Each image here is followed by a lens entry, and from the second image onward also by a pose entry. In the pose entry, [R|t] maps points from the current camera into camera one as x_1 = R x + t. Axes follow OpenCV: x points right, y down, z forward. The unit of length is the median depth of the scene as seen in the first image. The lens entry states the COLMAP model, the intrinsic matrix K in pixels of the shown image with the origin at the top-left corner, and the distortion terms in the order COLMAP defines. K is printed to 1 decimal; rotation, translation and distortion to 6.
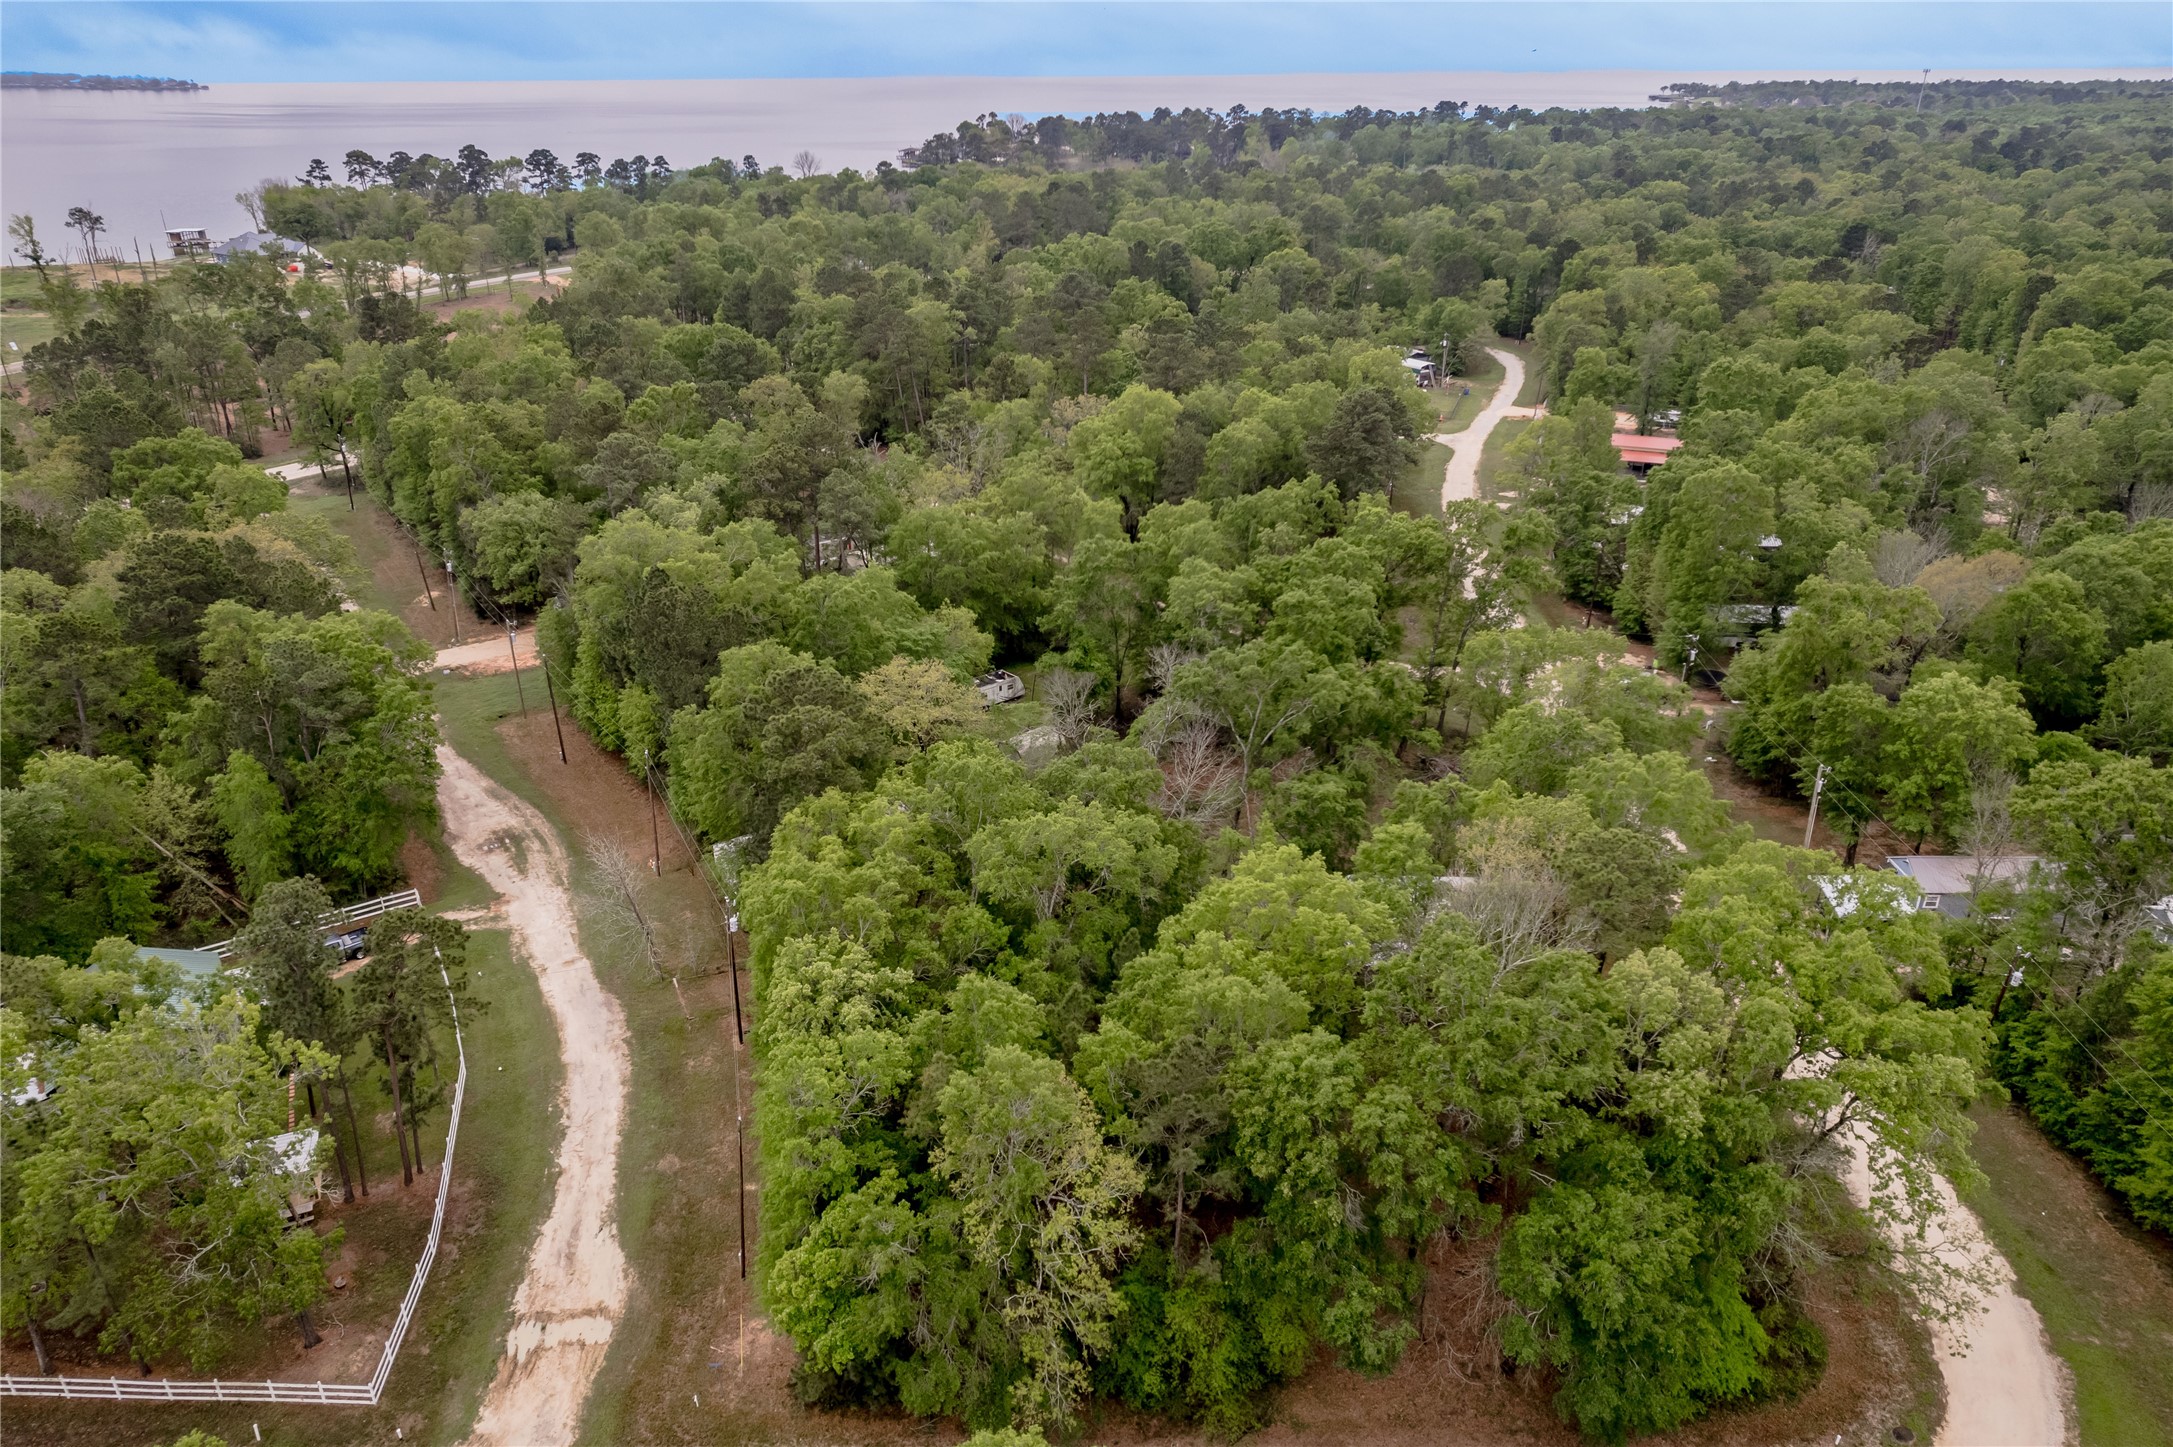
lens RADIAL K [[1475.2, 0, 1086.5], [0, 1475.2, 723.5], [0, 0, 1]] dist [-0.084244, 0.092774]
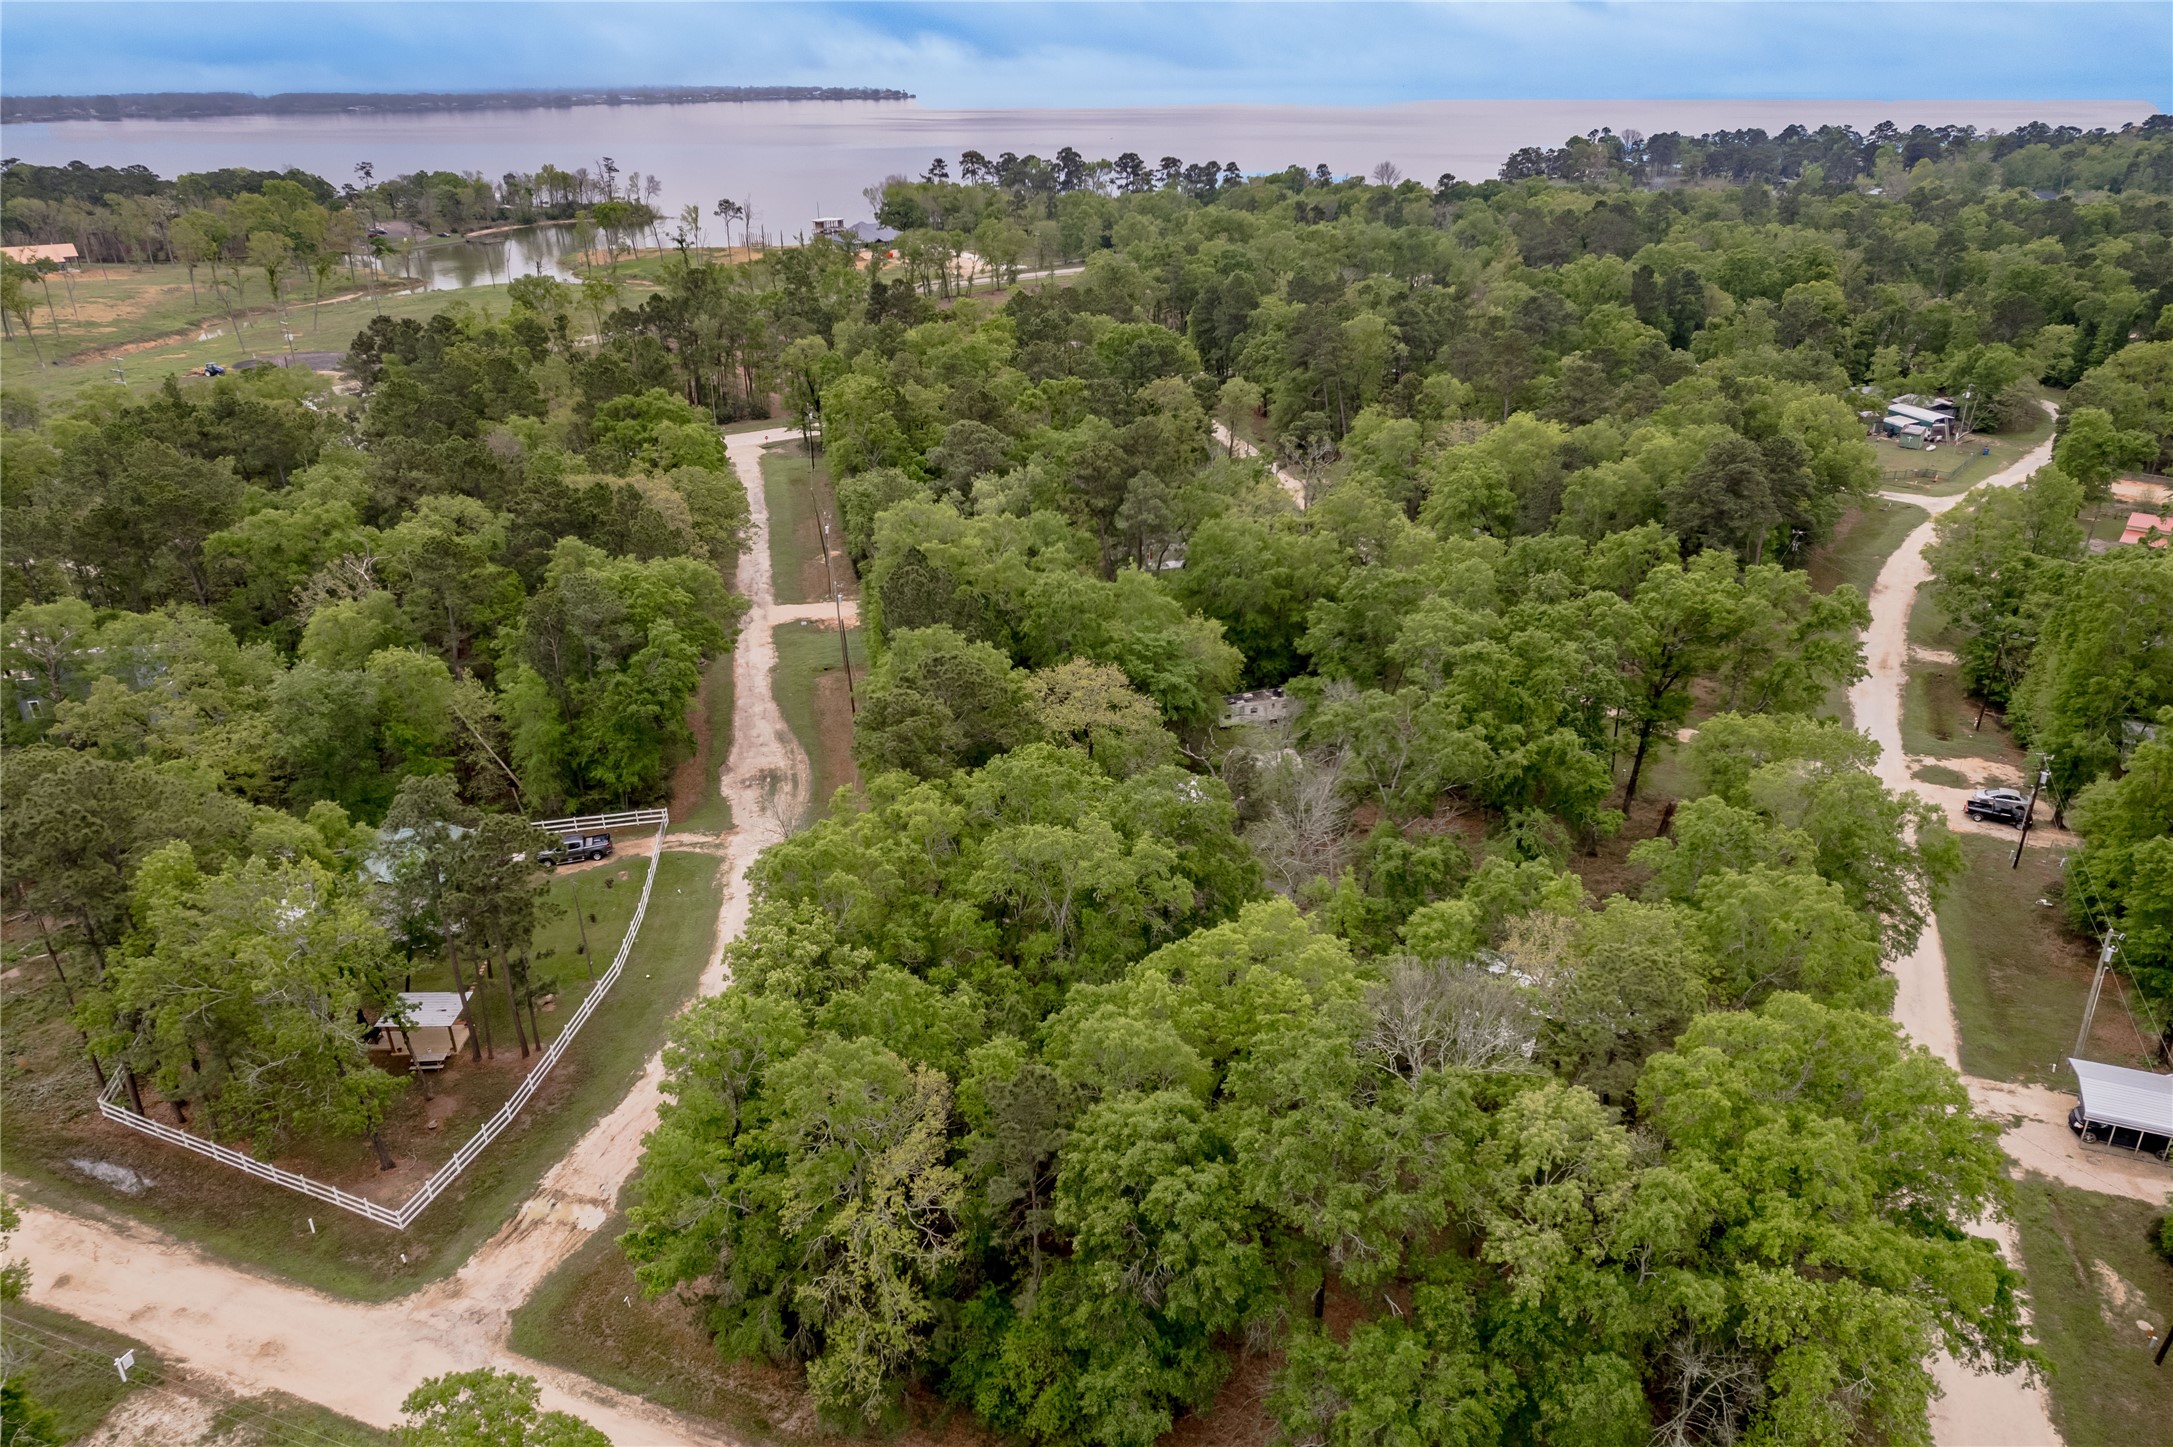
lens RADIAL K [[1466.8, 0, 1165.8], [0, 1466.8, 749.3], [0, 0, 1]] dist [-0.074218, 0.078084]
pose [[0.936340, 0.144534, -0.319966, 0.248859], [-0.141363, 0.989399, 0.033249, -0.023001], [0.321379, 0.014099, 0.946846, 0.060912]]
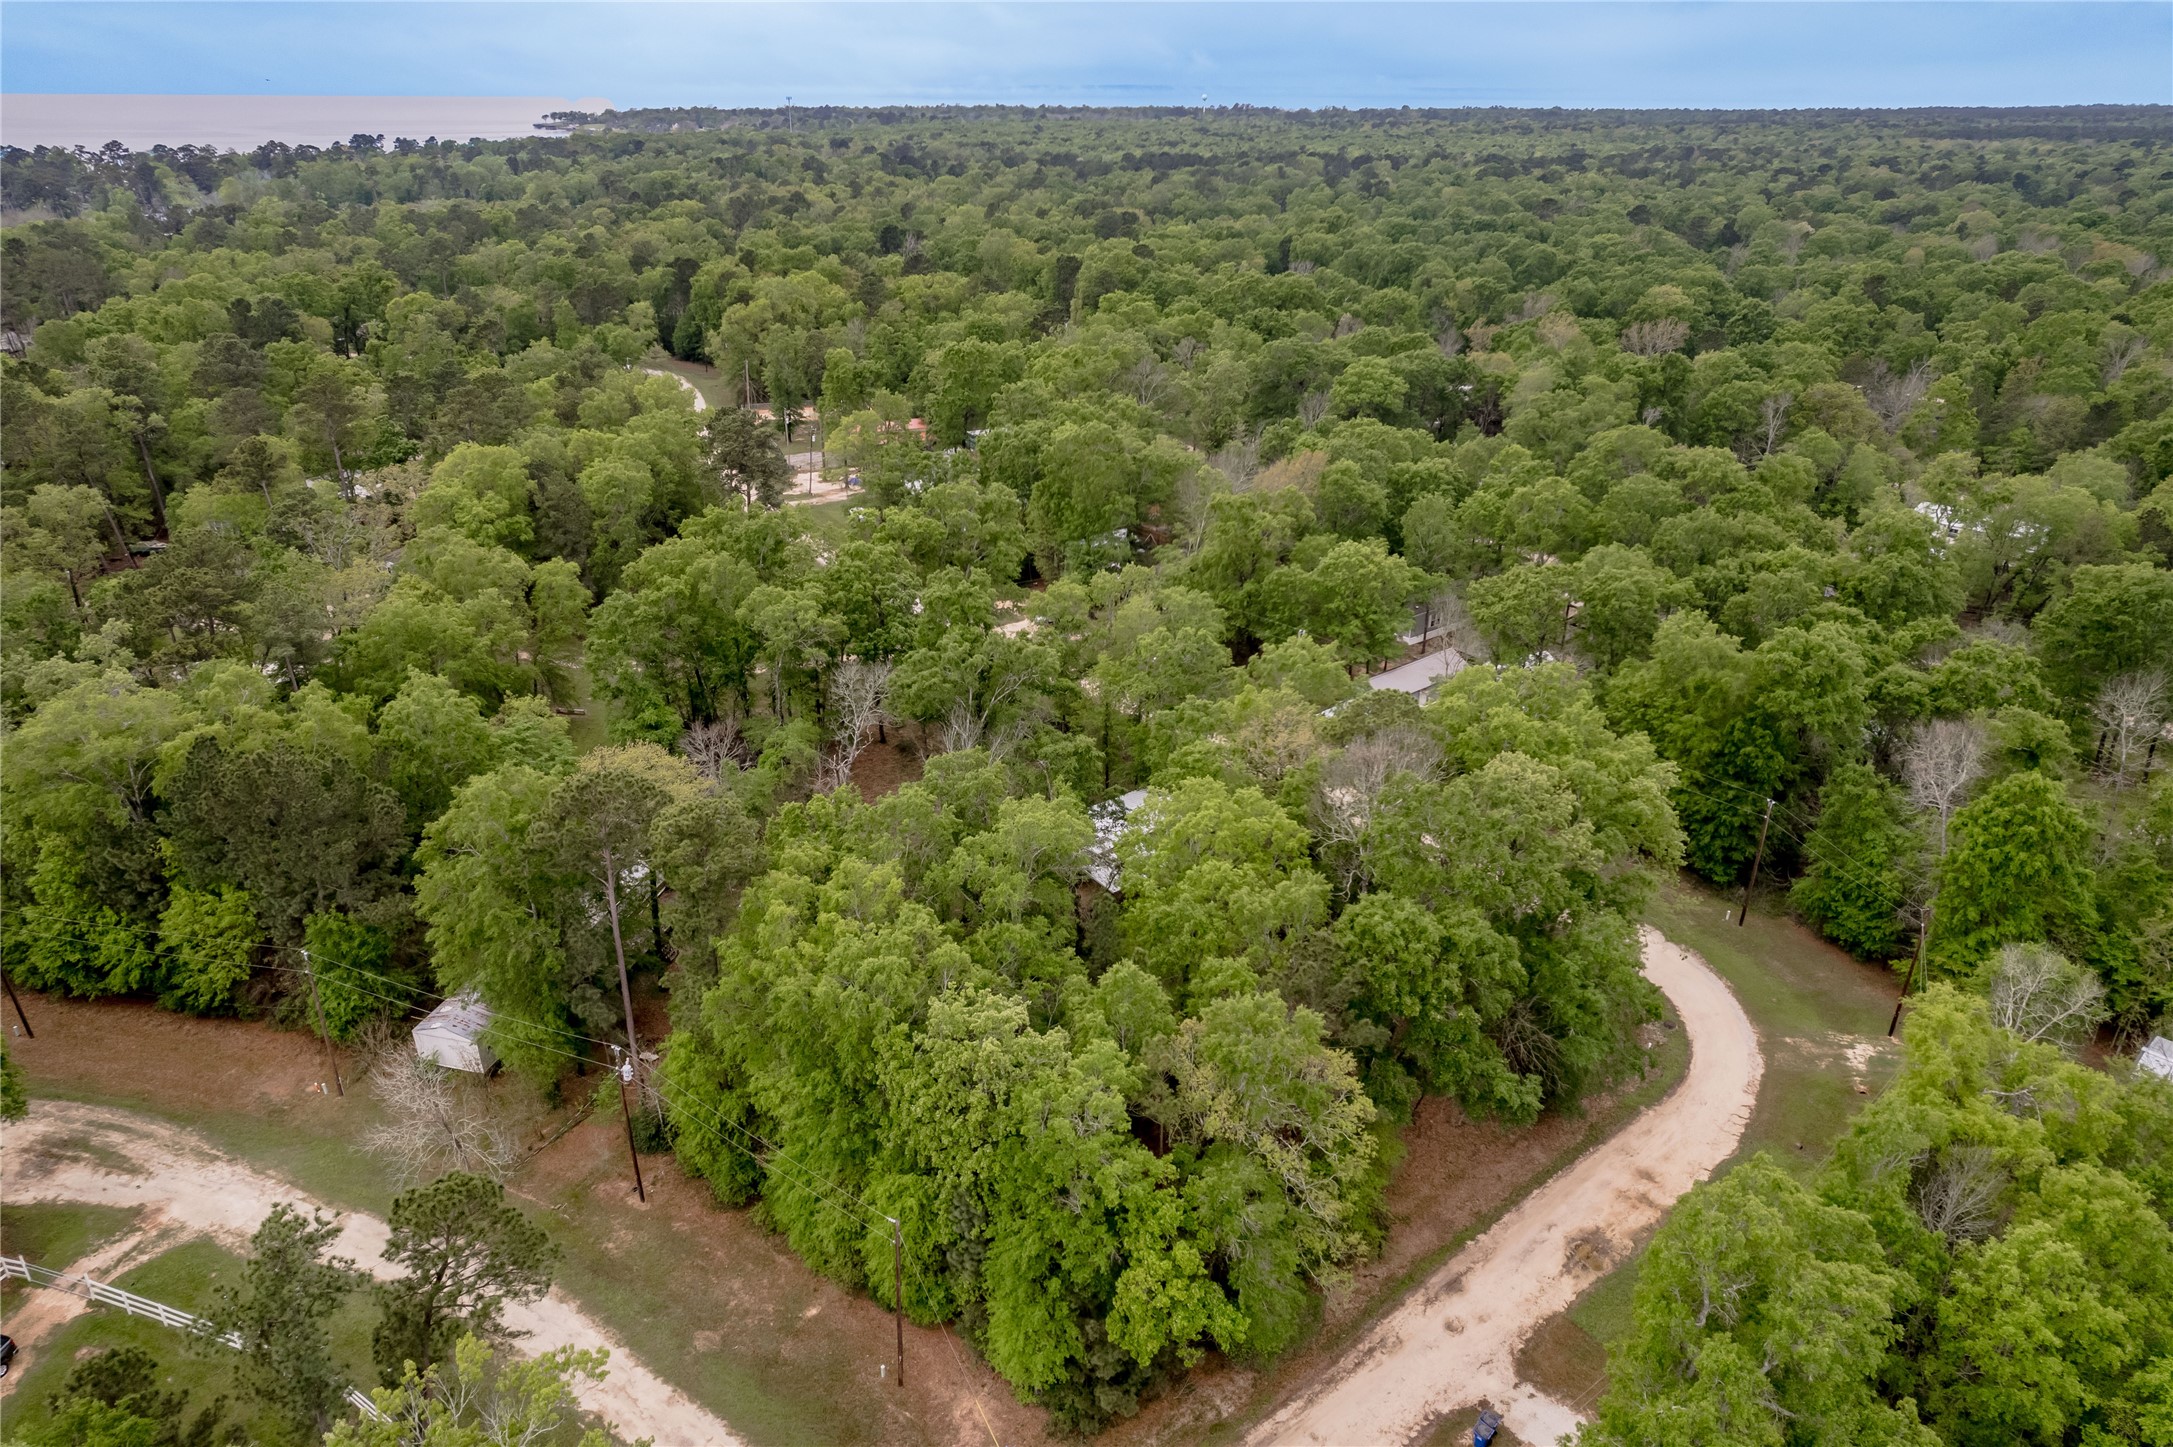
lens RADIAL K [[1410.9, 0, 1086.5], [0, 1410.9, 723.5], [0, 0, 1]] dist [-0.082807, 0.096747]
pose [[0.757790, -0.267474, 0.595157, -0.393132], [0.268094, 0.959205, 0.089730, -0.054334], [-0.594878, 0.091562, 0.798584, 0.118985]]
